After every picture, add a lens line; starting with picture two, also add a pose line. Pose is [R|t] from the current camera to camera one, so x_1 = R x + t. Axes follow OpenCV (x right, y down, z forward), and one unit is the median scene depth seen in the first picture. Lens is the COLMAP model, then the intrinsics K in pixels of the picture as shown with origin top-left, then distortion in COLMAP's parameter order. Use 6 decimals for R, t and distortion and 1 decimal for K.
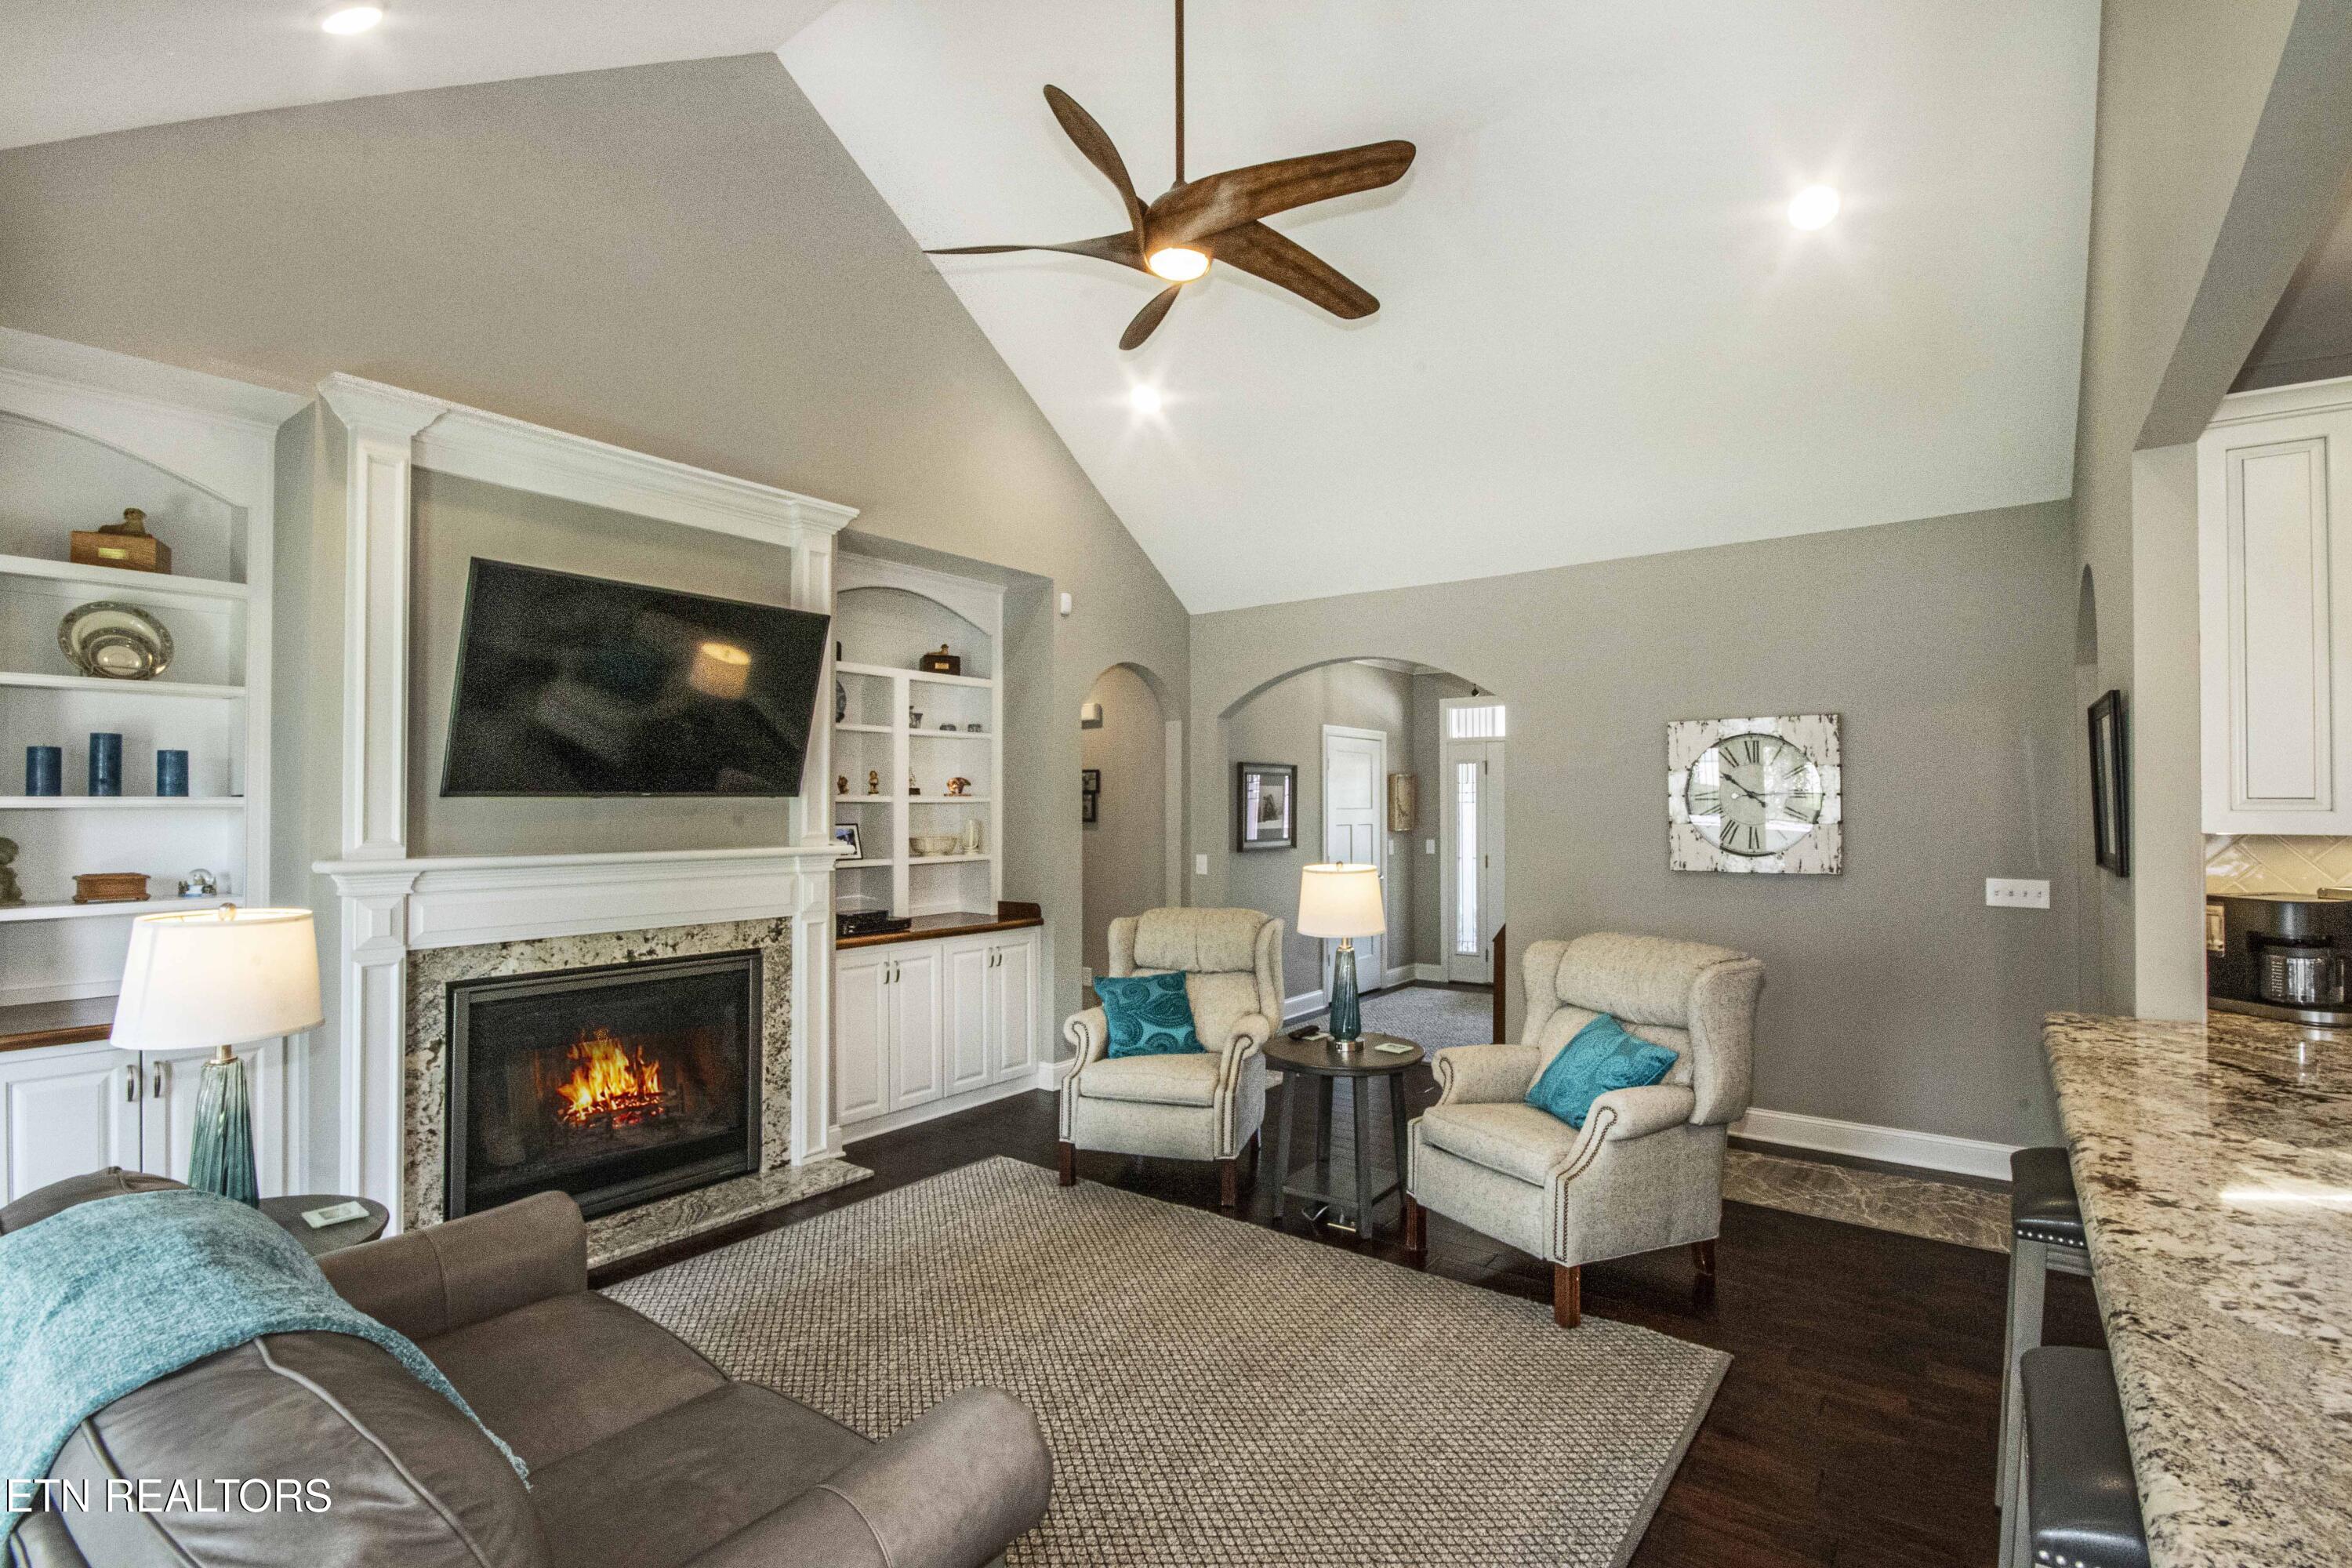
lens RADIAL K [[1112.8, 0, 1168.8], [0, 1112.8, 788.4], [0, 0, 1]] dist [-0.016566, -0.001400]
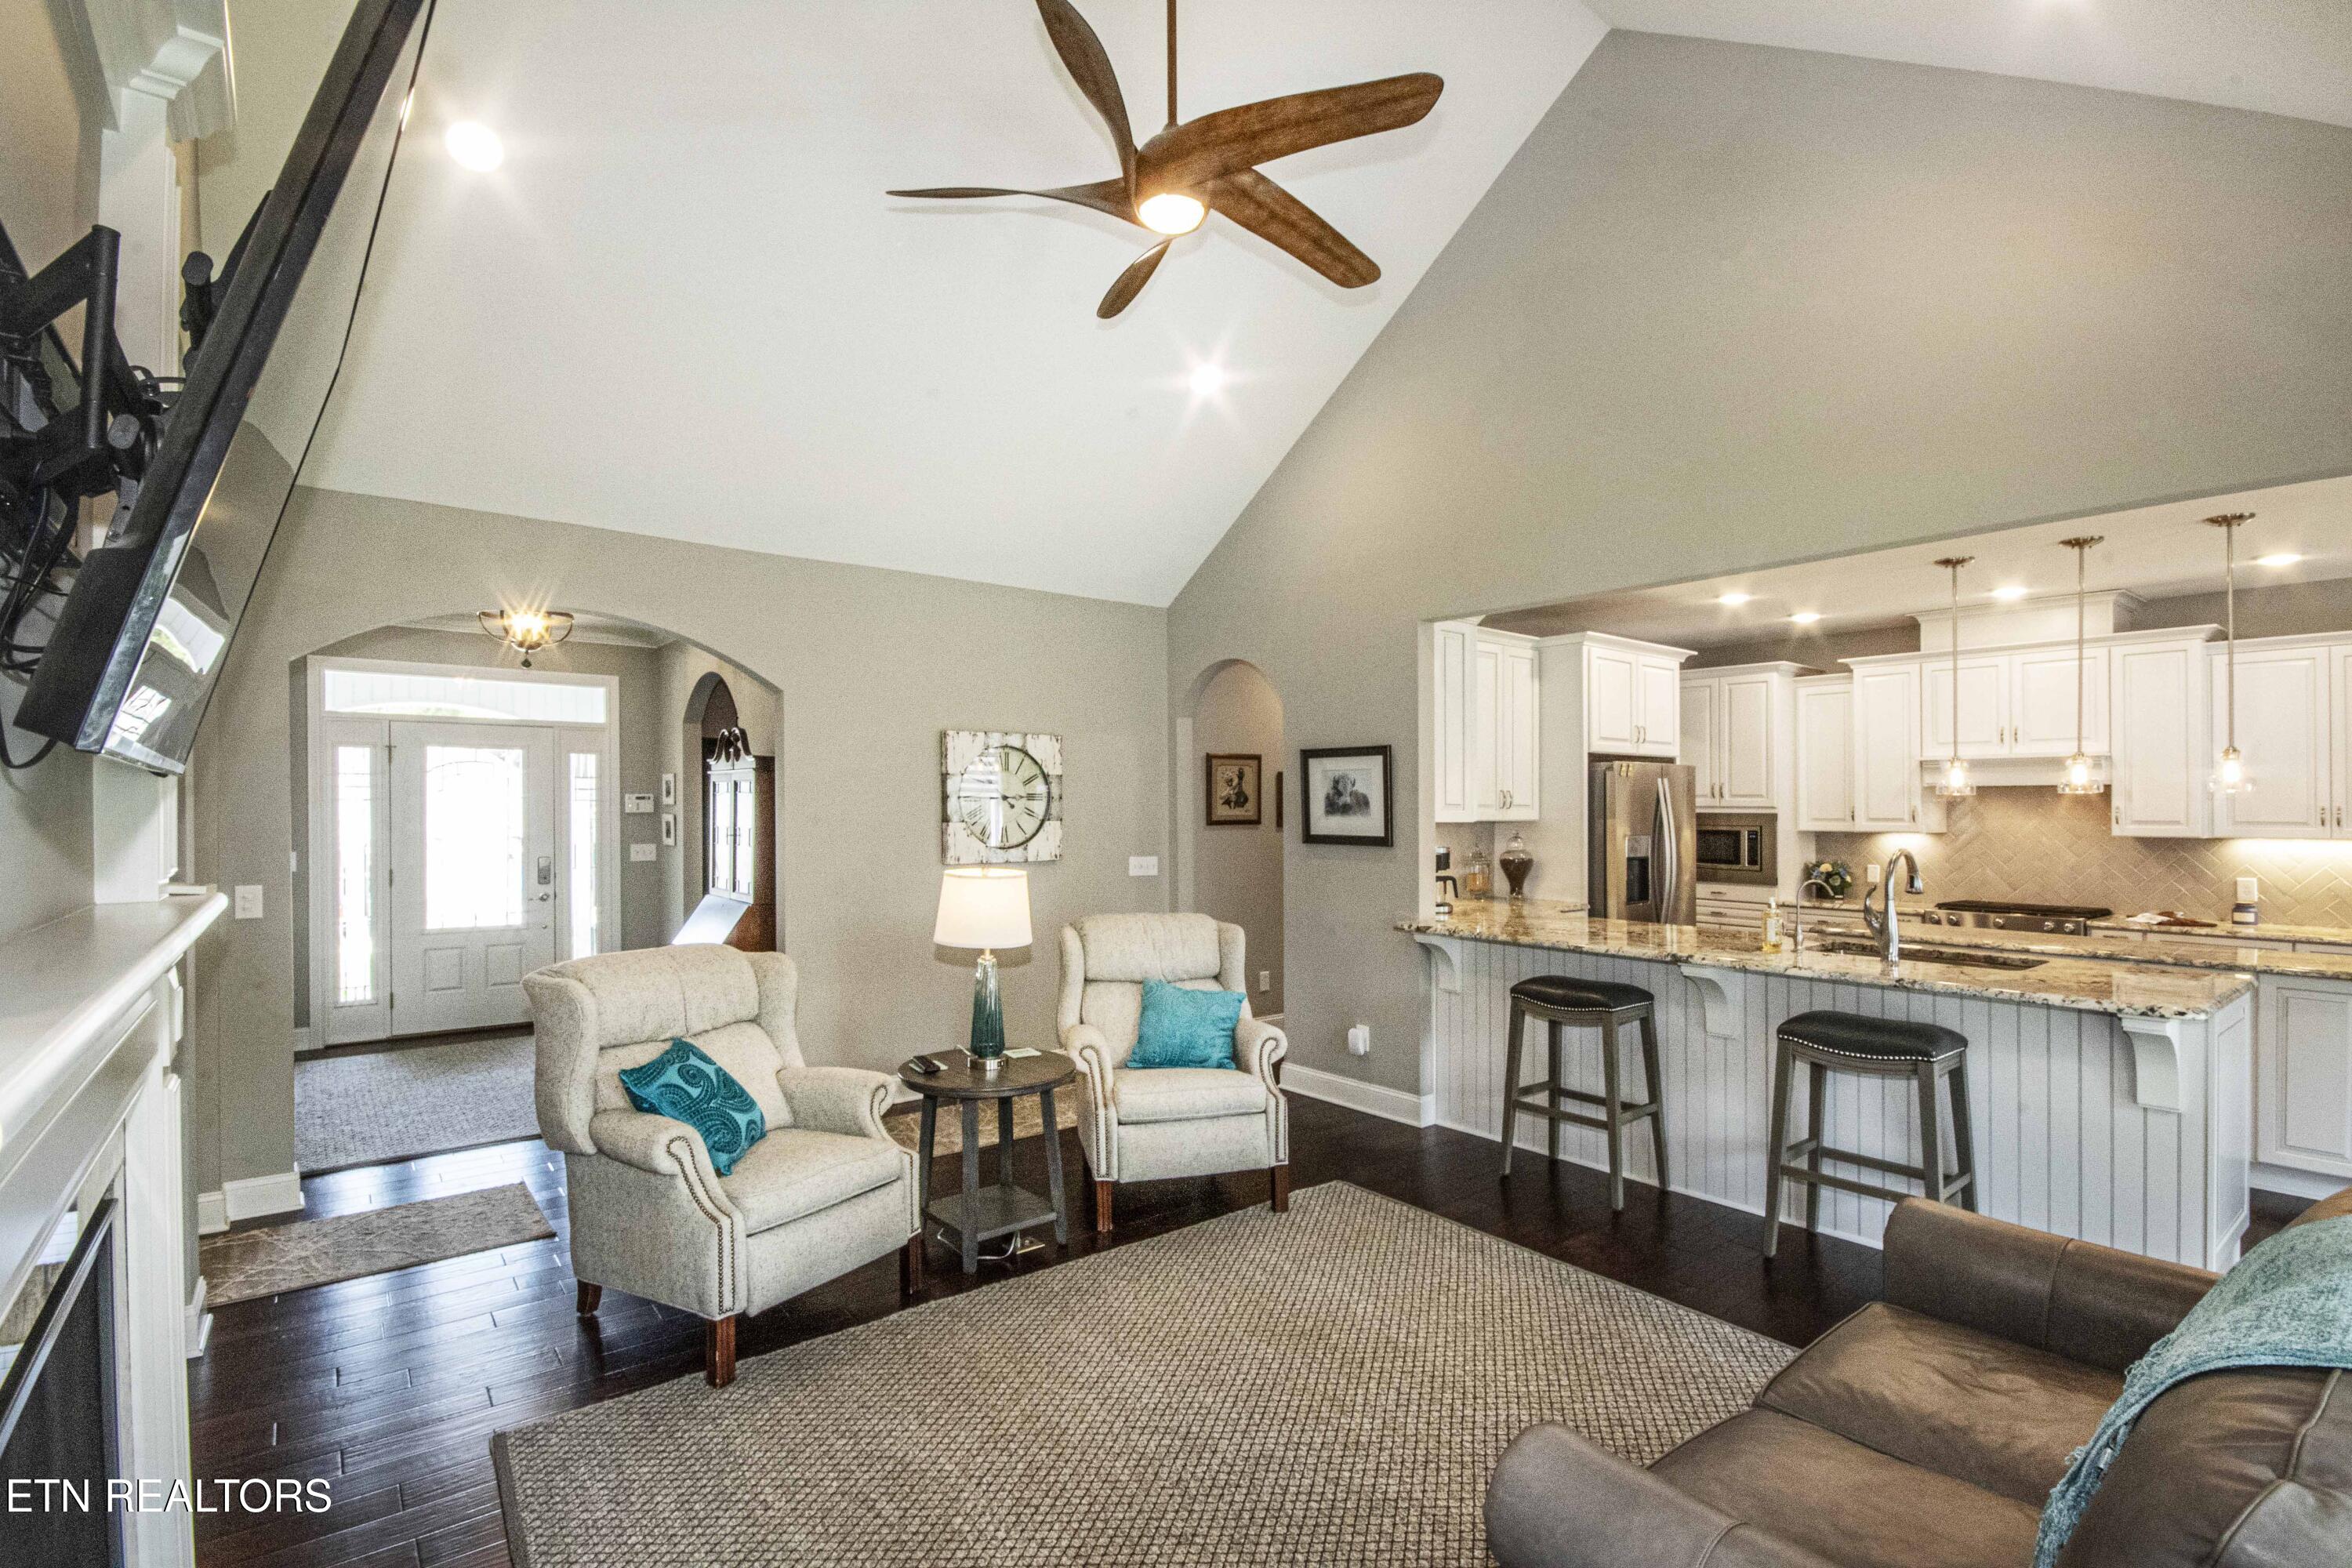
lens RADIAL K [[1112.8, 0, 1222.9], [0, 1112.8, 782.6], [0, 0, 1]] dist [-0.016566, -0.001400]
pose [[0.220622, 0.012473, 0.975280, -0.752117], [-0.016837, 0.999818, -0.008978, -0.003639], [-0.975214, -0.014440, 0.220792, 0.627681]]
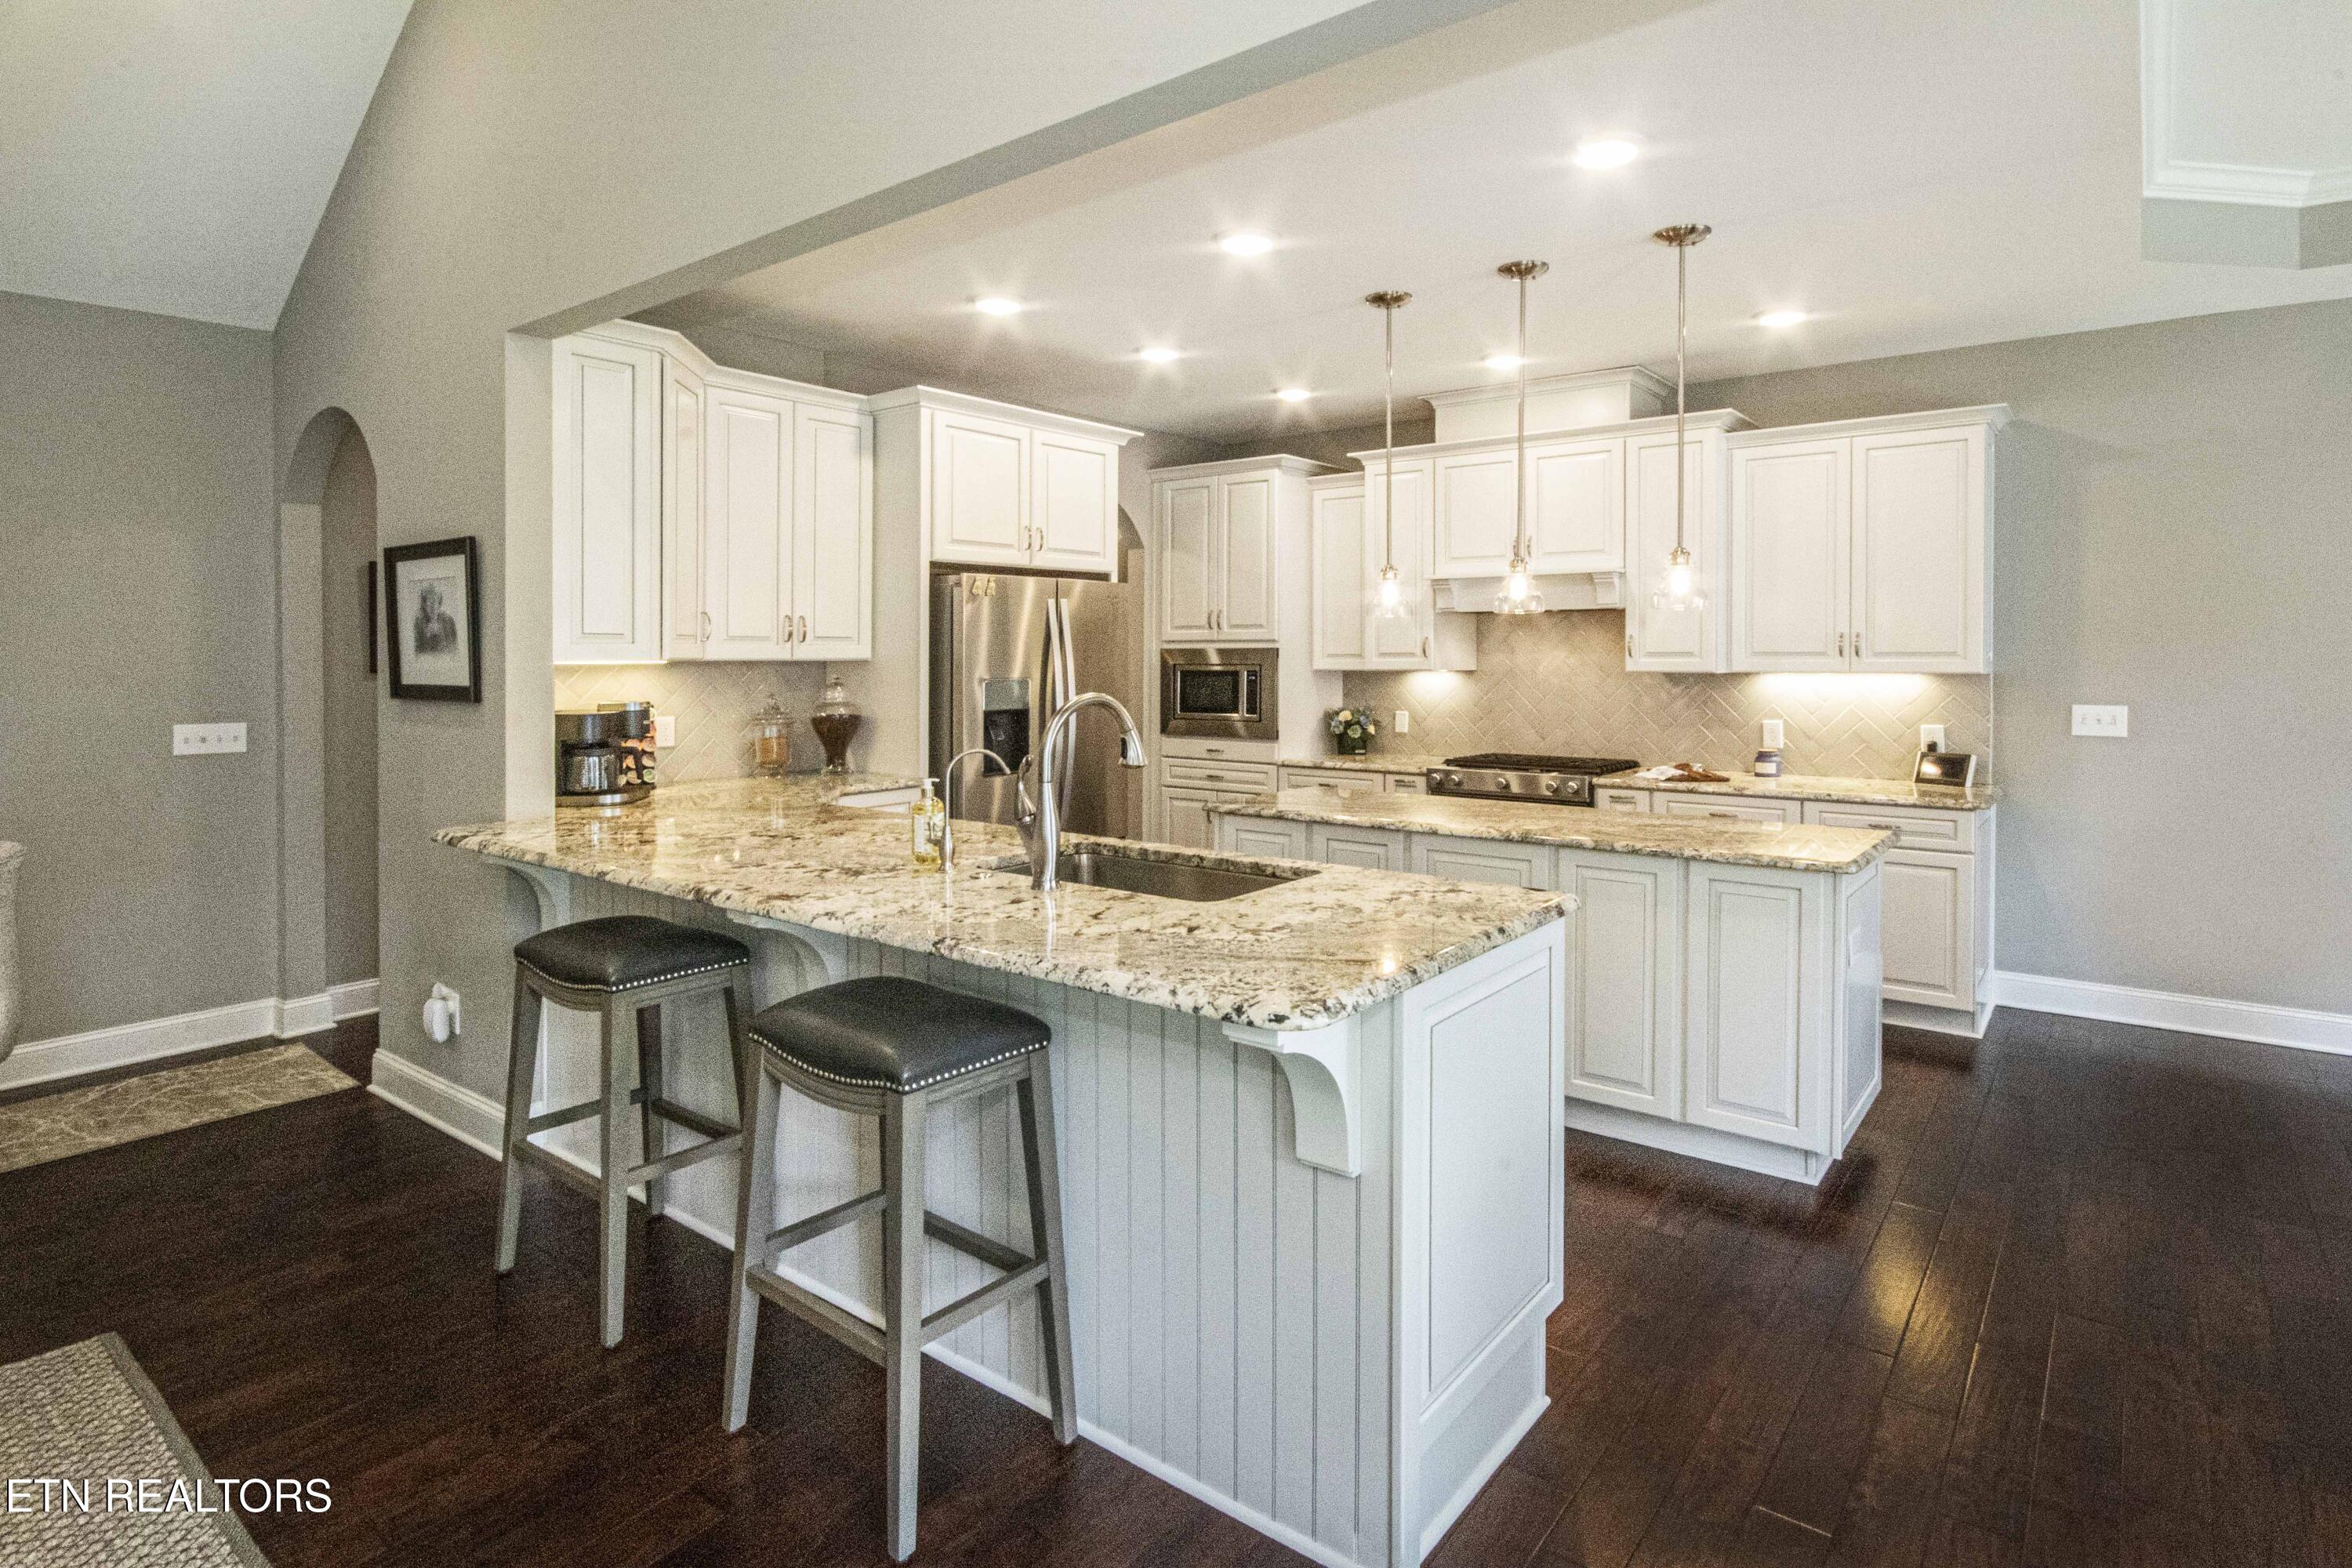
lens RADIAL K [[1206.3, 0, 1221.4], [0, 1206.3, 657.0], [0, 0, 1]] dist [-0.026697, -0.002639]
pose [[-0.006899, -0.014216, 0.999875, -0.310510], [-0.010341, 0.999846, 0.014144, 0.005645], [-0.999923, -0.010242, -0.007045, 0.200729]]
